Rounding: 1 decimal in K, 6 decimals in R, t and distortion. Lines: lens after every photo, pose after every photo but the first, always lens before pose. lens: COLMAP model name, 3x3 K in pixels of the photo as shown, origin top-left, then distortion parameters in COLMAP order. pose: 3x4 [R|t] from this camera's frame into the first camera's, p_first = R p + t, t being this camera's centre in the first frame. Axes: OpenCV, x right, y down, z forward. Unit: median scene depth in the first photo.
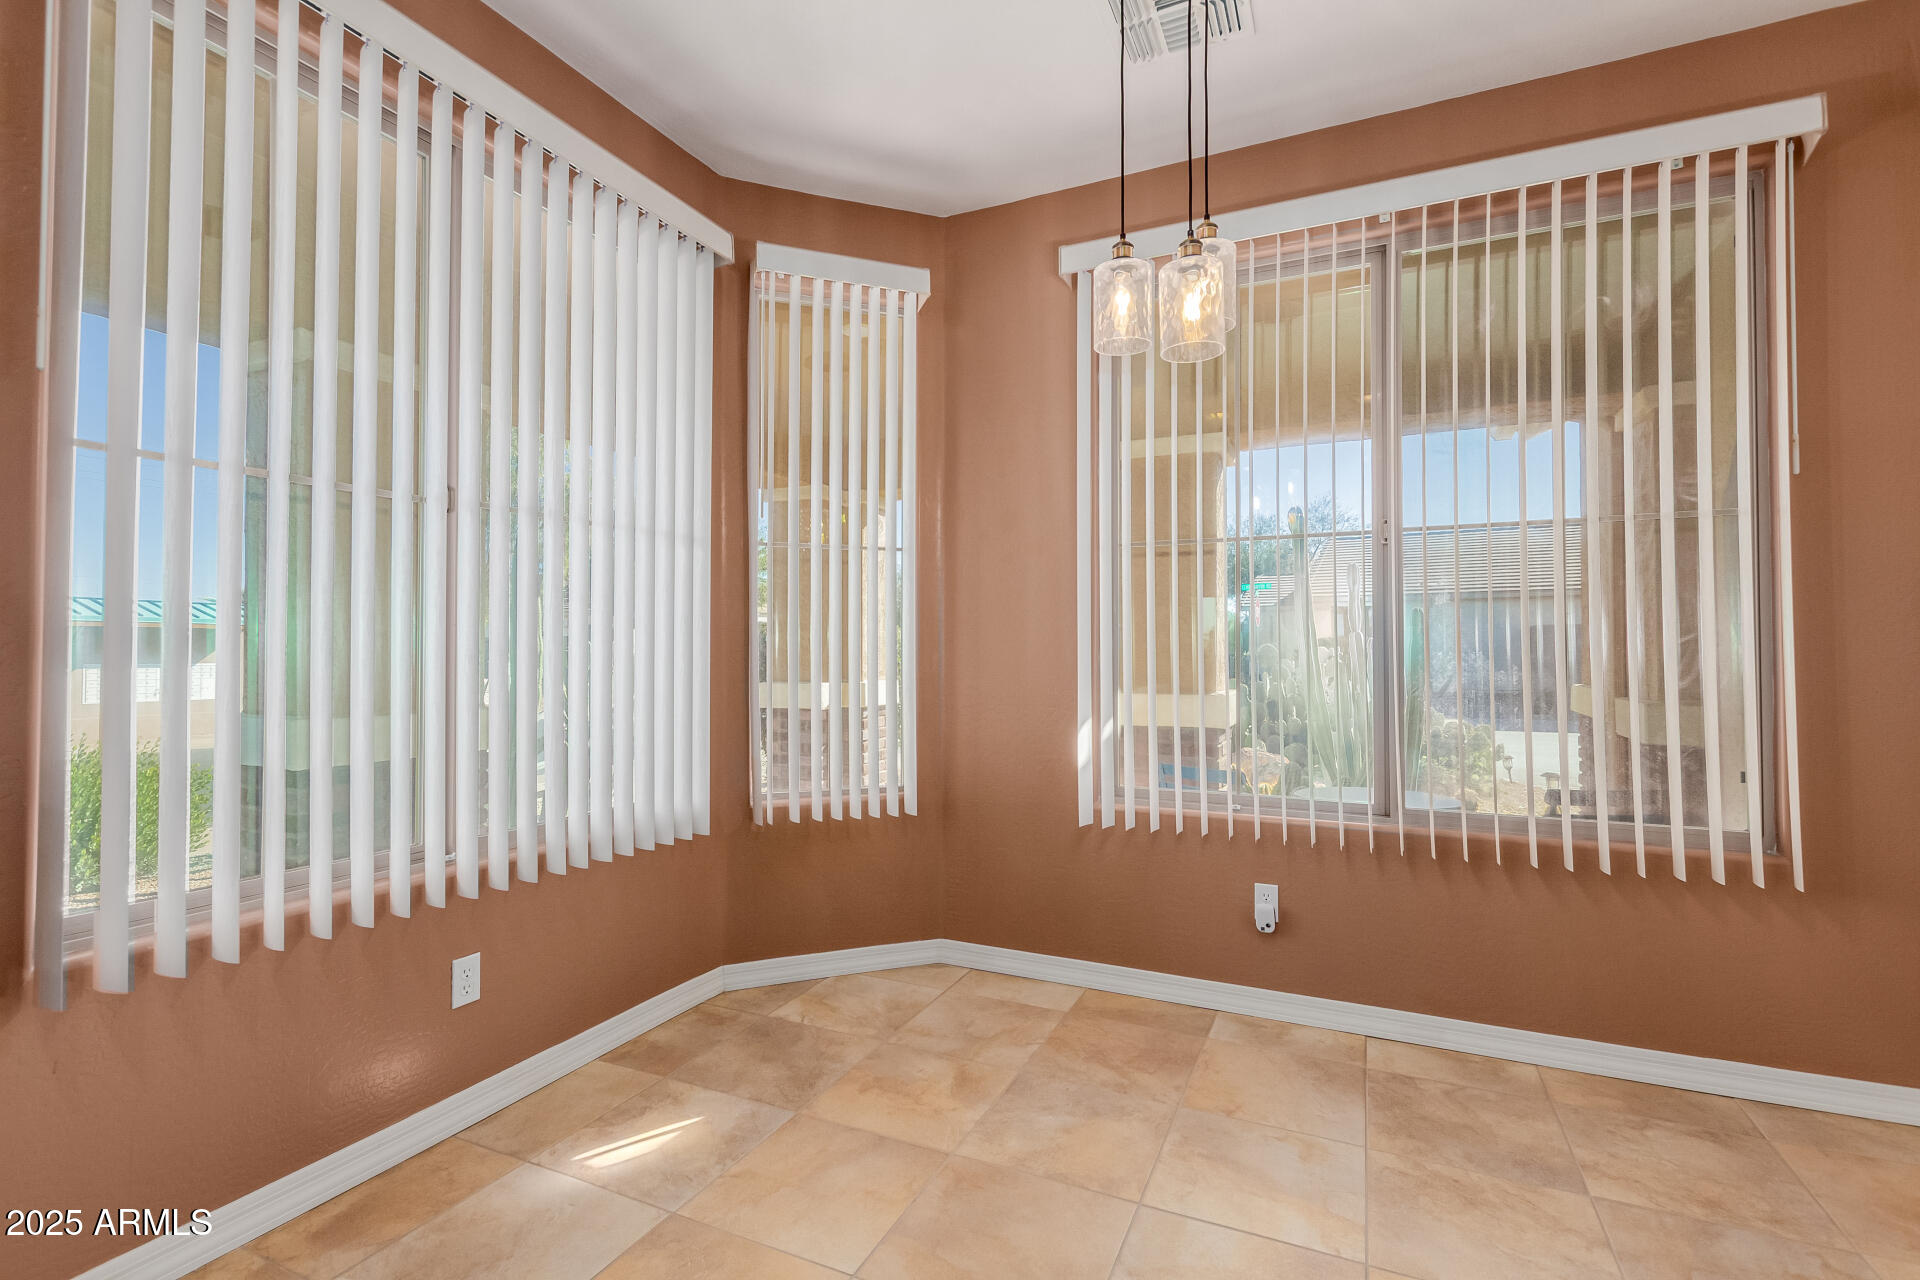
lens RADIAL K [[878.5, 0, 958.5], [0, 878.5, 642.3], [0, 0, 1]] dist [0.003433, -0.001703]
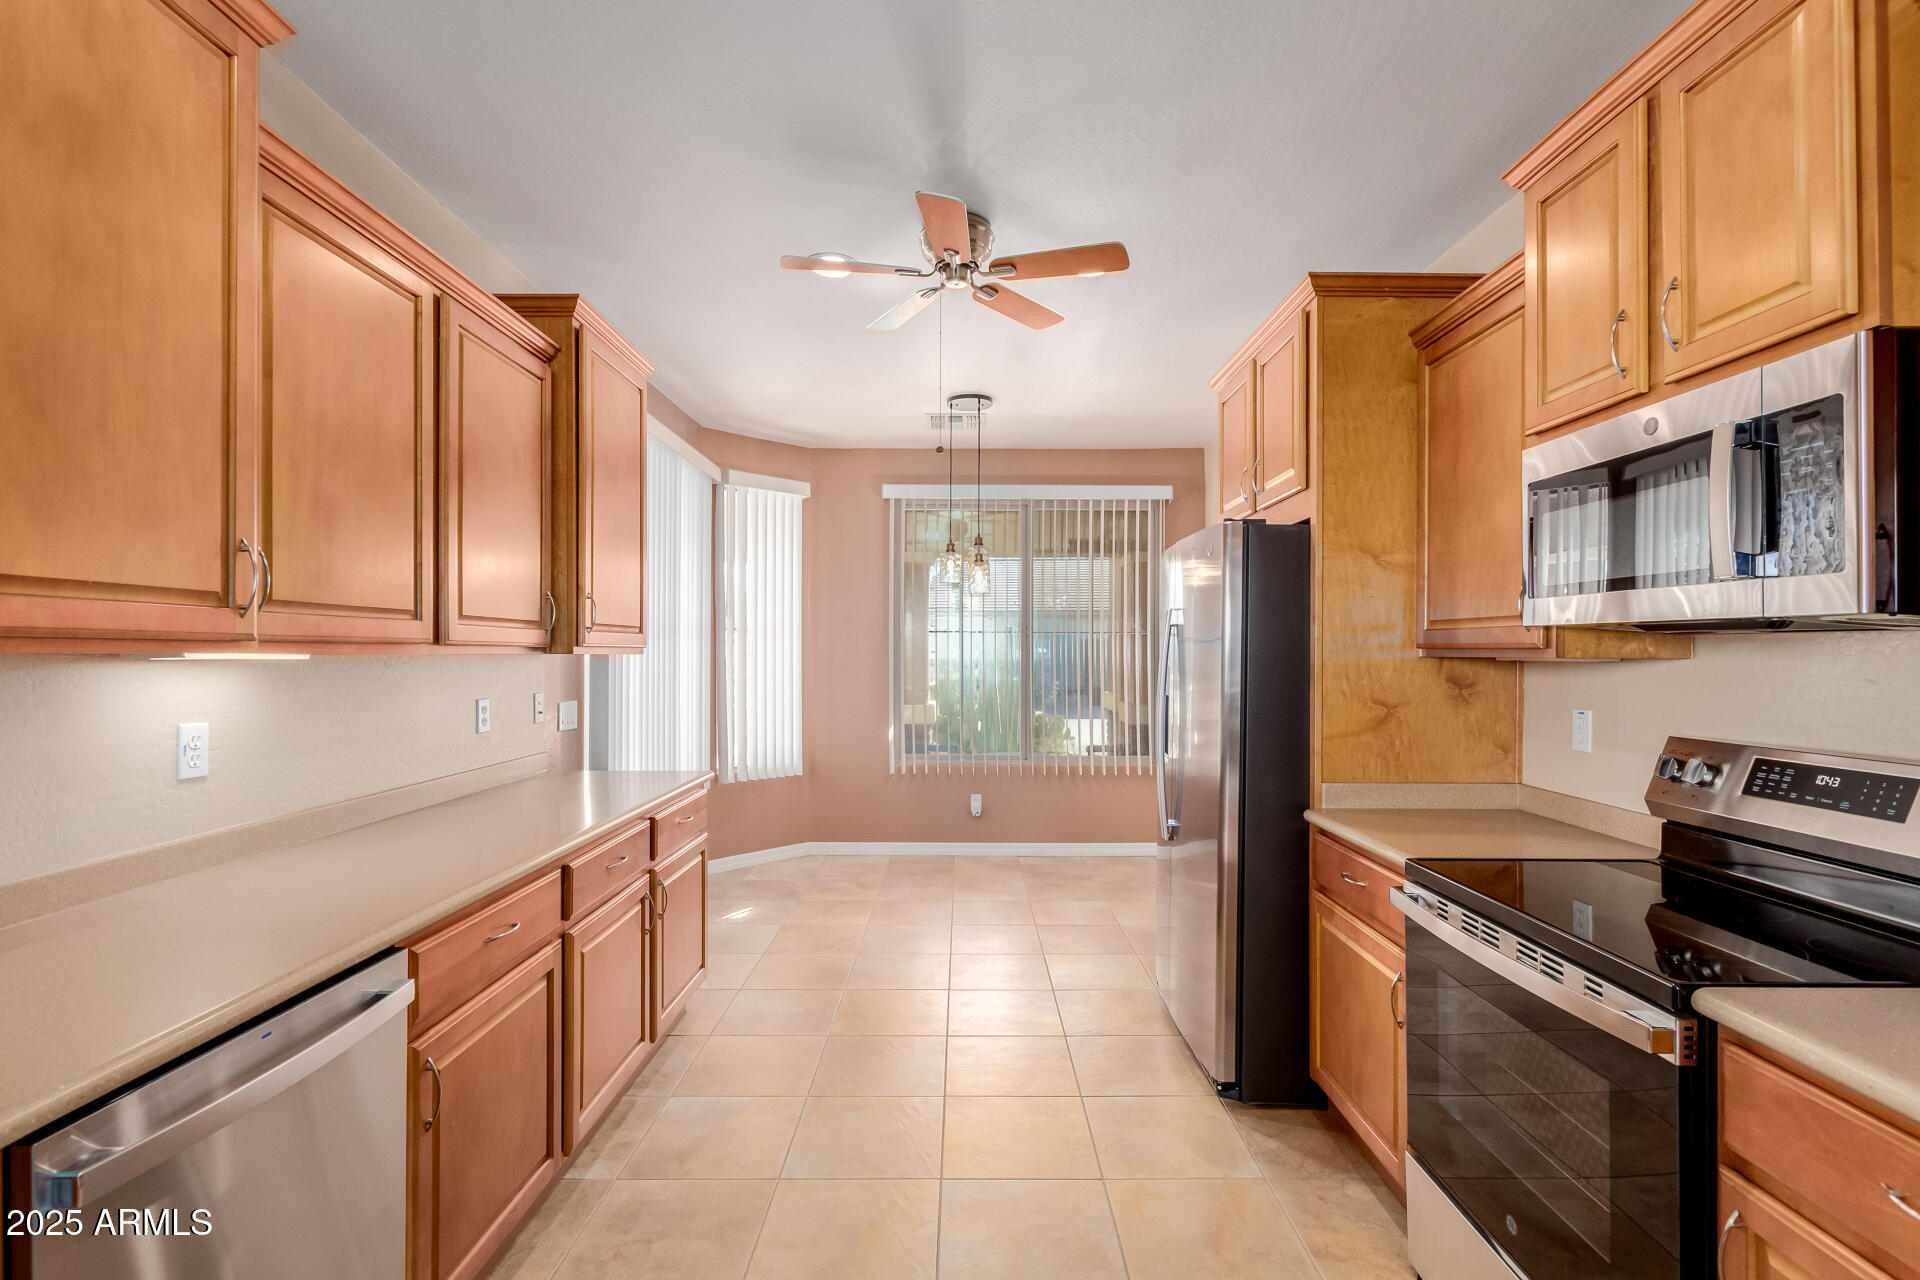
lens RADIAL K [[878.5, 0, 967.1], [0, 878.5, 643.4], [0, 0, 1]] dist [0.003433, -0.001703]
pose [[0.907938, 0.007484, 0.419038, -0.583936], [-0.010176, 0.999939, 0.004190, -0.107148], [-0.418981, -0.008068, 0.907959, -0.959392]]
